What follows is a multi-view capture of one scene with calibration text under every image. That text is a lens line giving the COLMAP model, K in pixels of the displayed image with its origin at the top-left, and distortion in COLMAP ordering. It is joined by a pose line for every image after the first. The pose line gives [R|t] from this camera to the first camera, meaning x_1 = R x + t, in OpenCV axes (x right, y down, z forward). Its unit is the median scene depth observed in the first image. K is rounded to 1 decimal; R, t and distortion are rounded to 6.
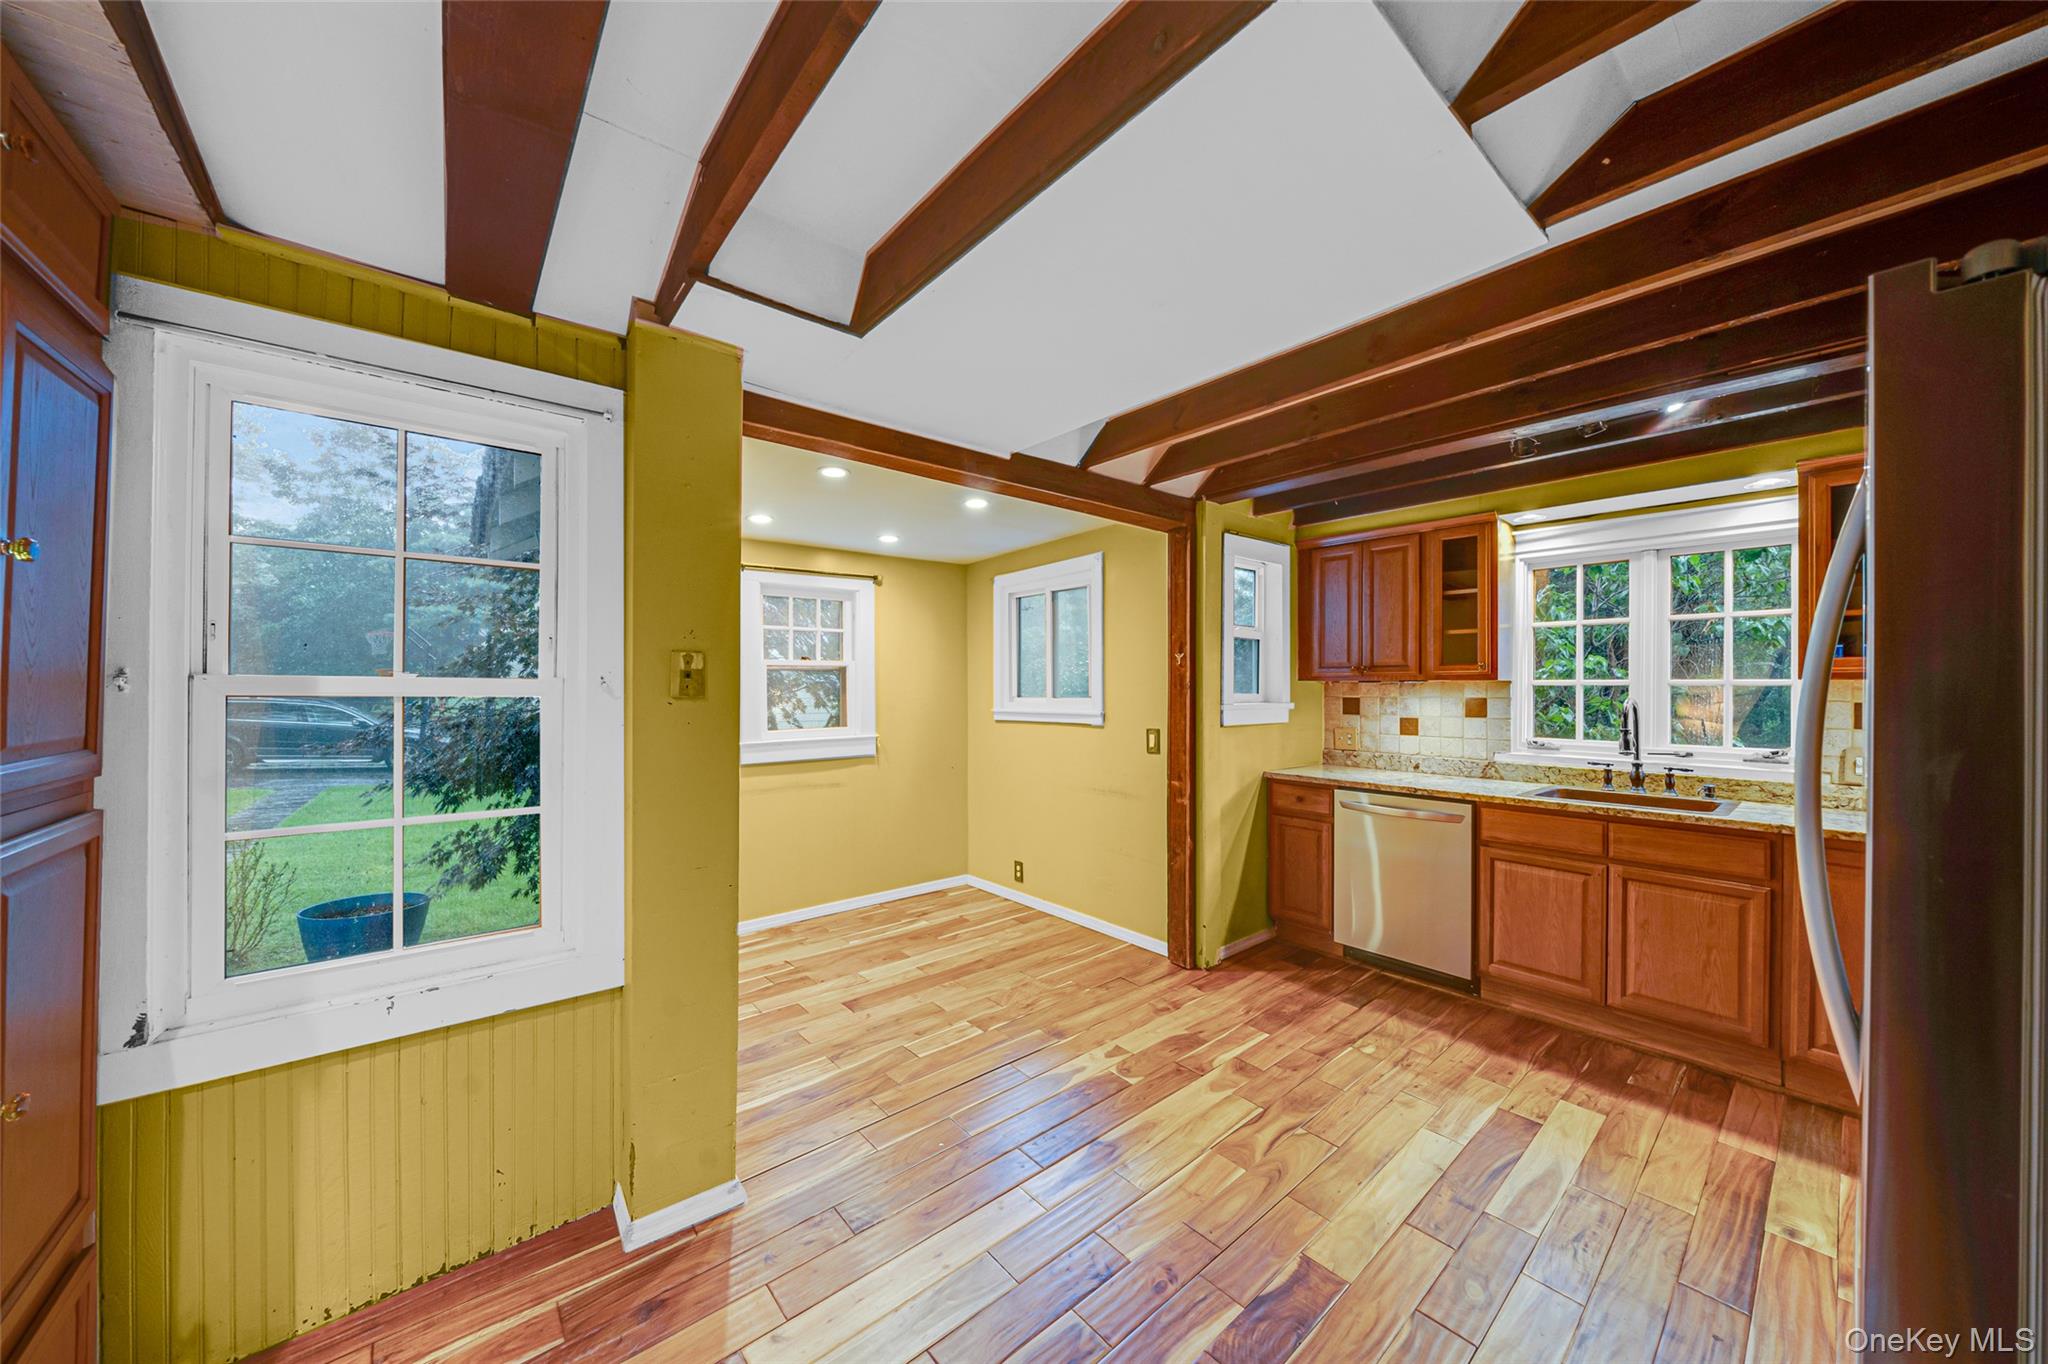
lens RADIAL K [[711.8, 0, 1018.5], [0, 711.8, 686.0], [0, 0, 1]] dist [-0.002059, -0.000163]
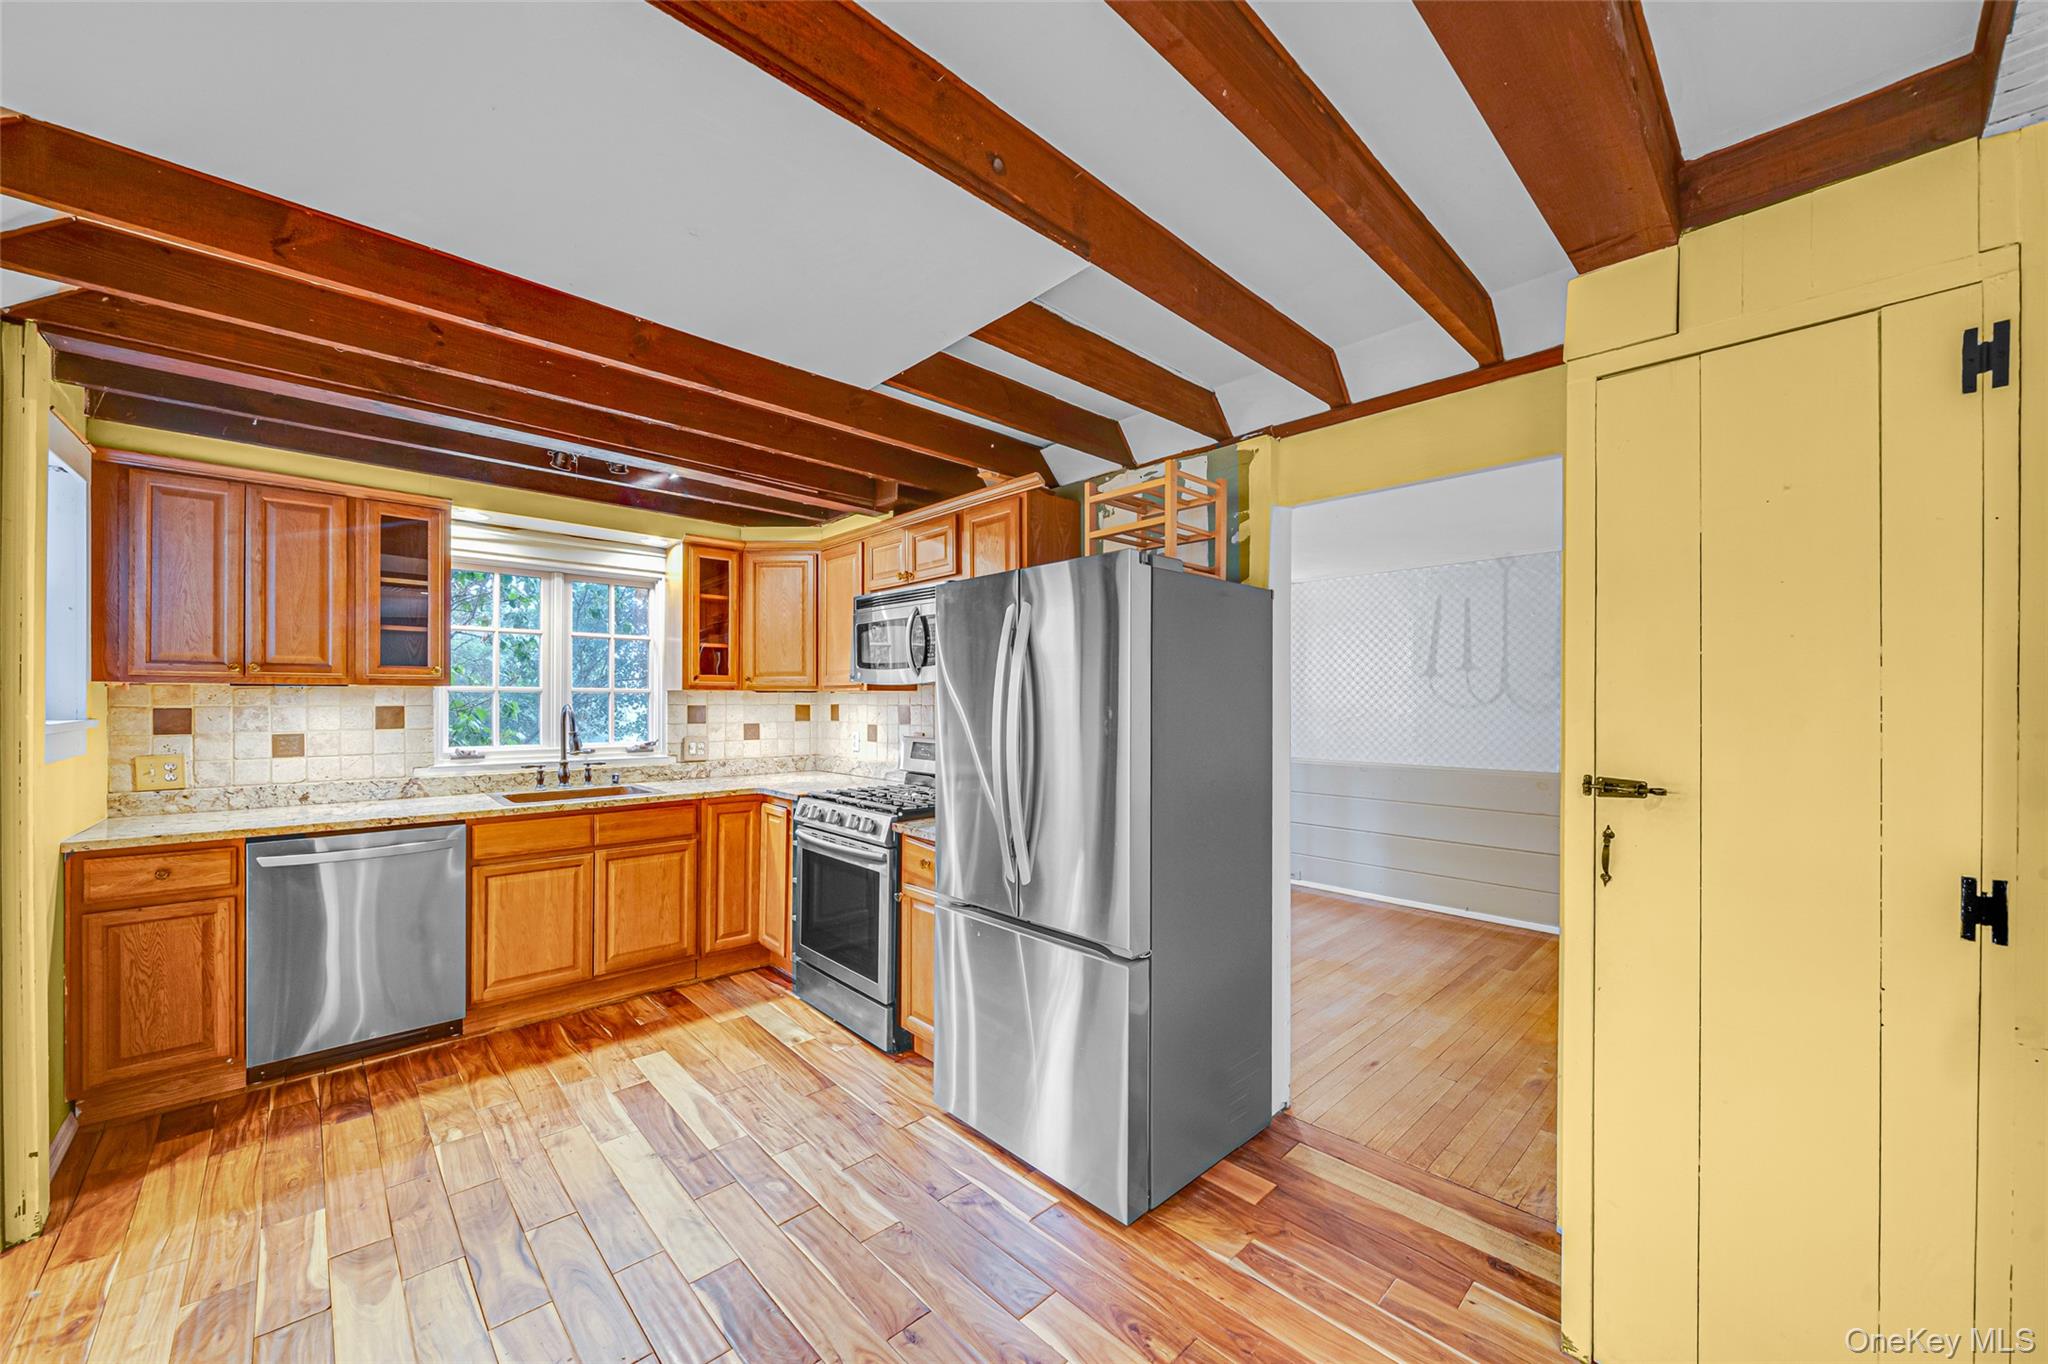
lens RADIAL K [[765.5, 0, 1024.2], [0, 765.5, 699.4], [0, 0, 1]] dist [0.000978, 0.000293]
pose [[-0.063653, -0.005861, 0.997955, -0.391932], [-0.008921, 0.999946, 0.005304, -0.003264], [-0.997932, -0.008565, -0.063702, 0.365448]]
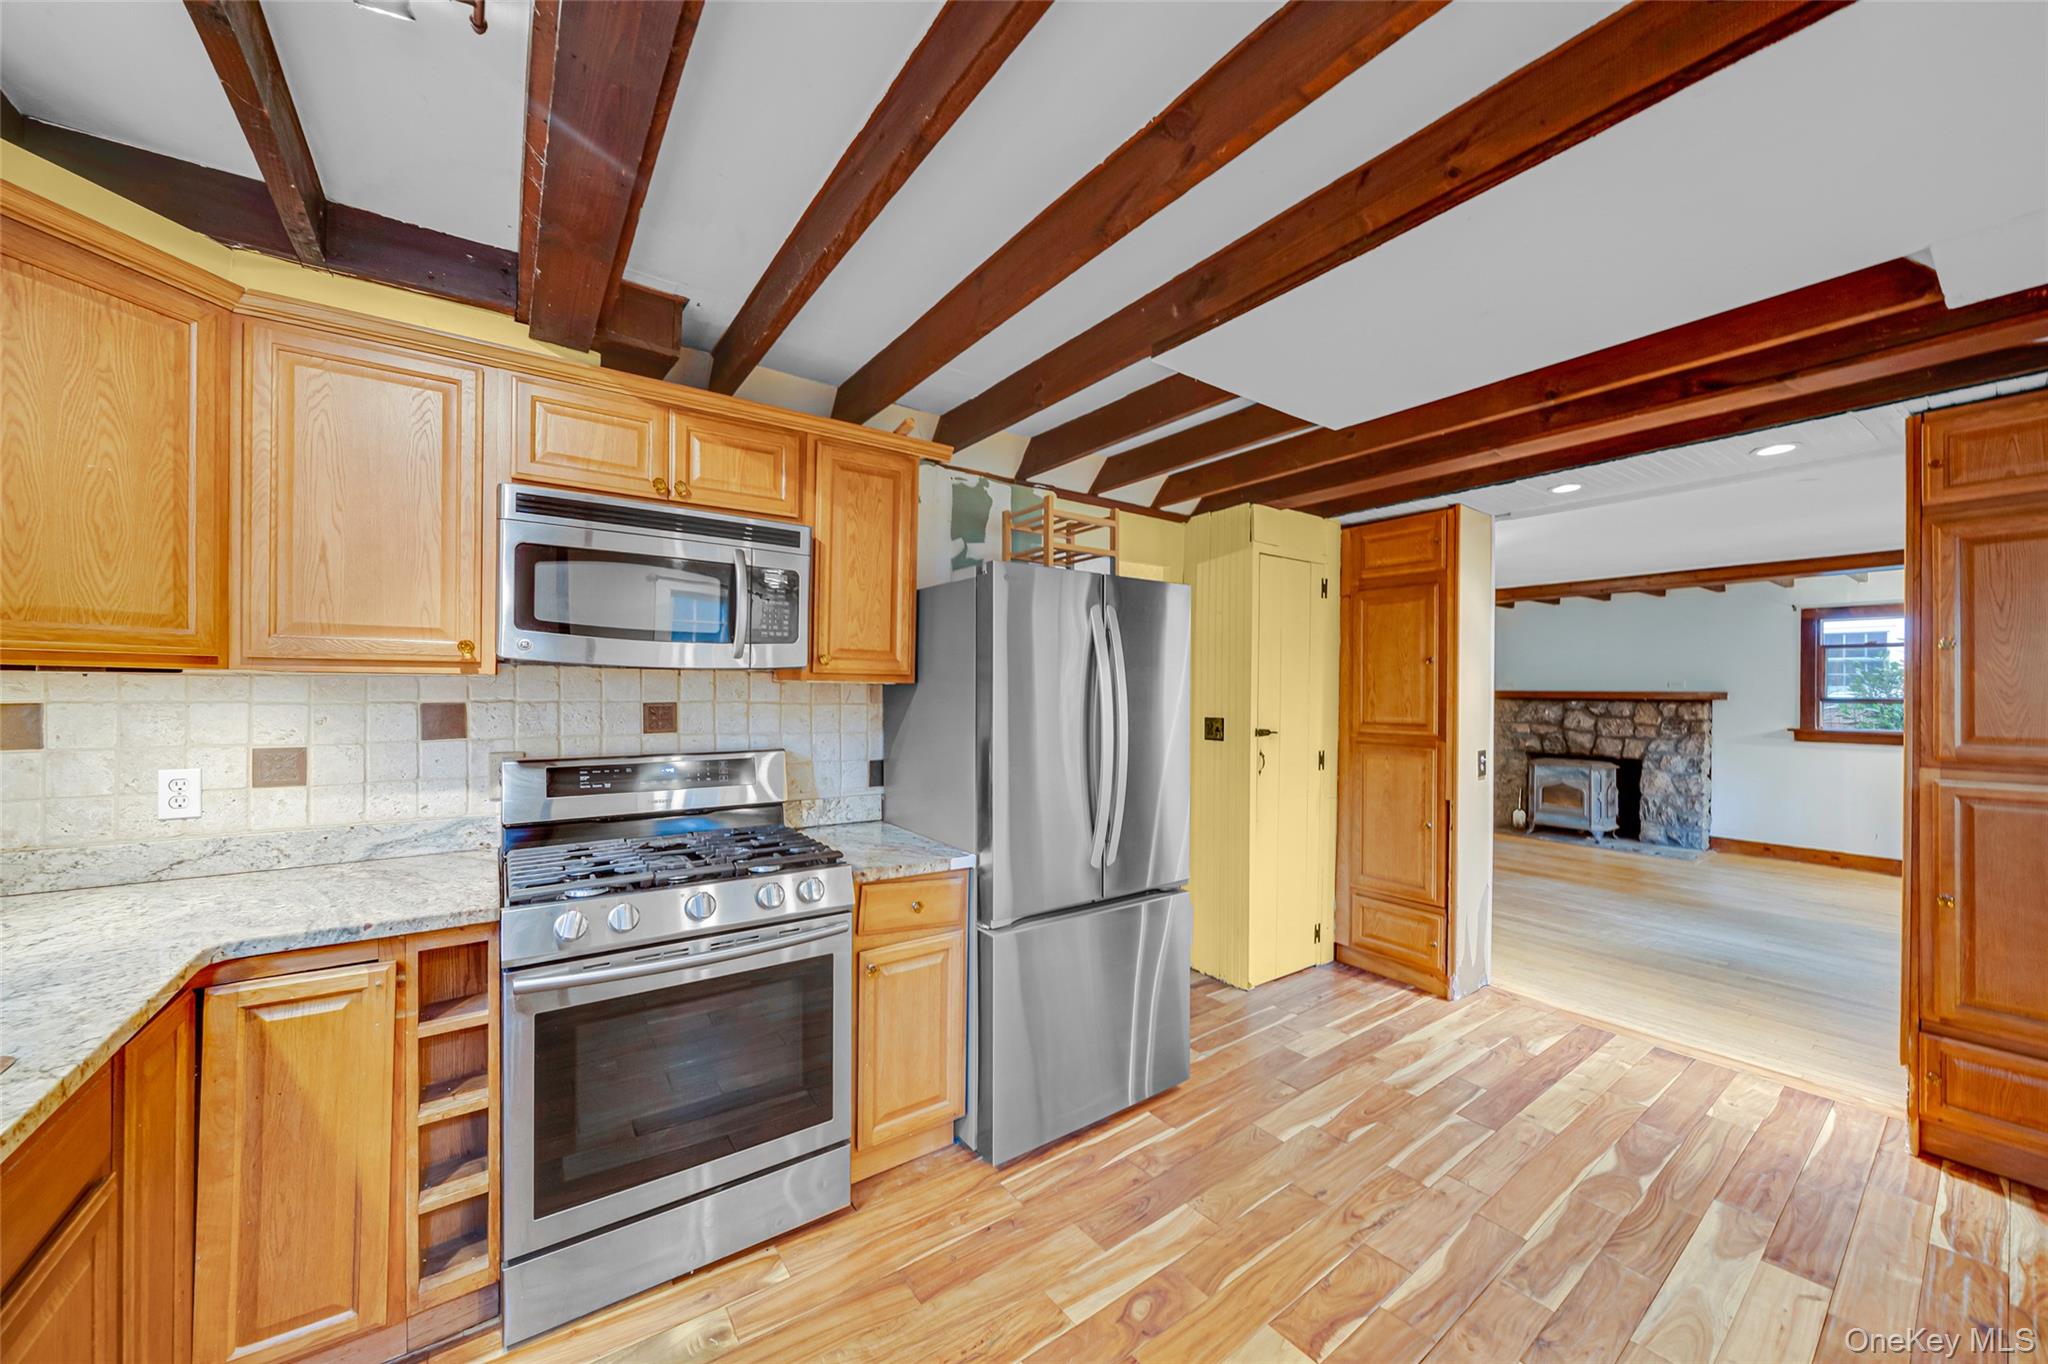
lens RADIAL K [[735.5, 0, 1018.6], [0, 735.5, 689.7], [0, 0, 1]] dist [-0.000808, -0.000228]
pose [[-0.997617, -0.015065, 0.067334, 0.461716], [-0.015444, 0.999868, -0.005111, 0.001024], [-0.067248, -0.006138, -0.997717, 1.164034]]
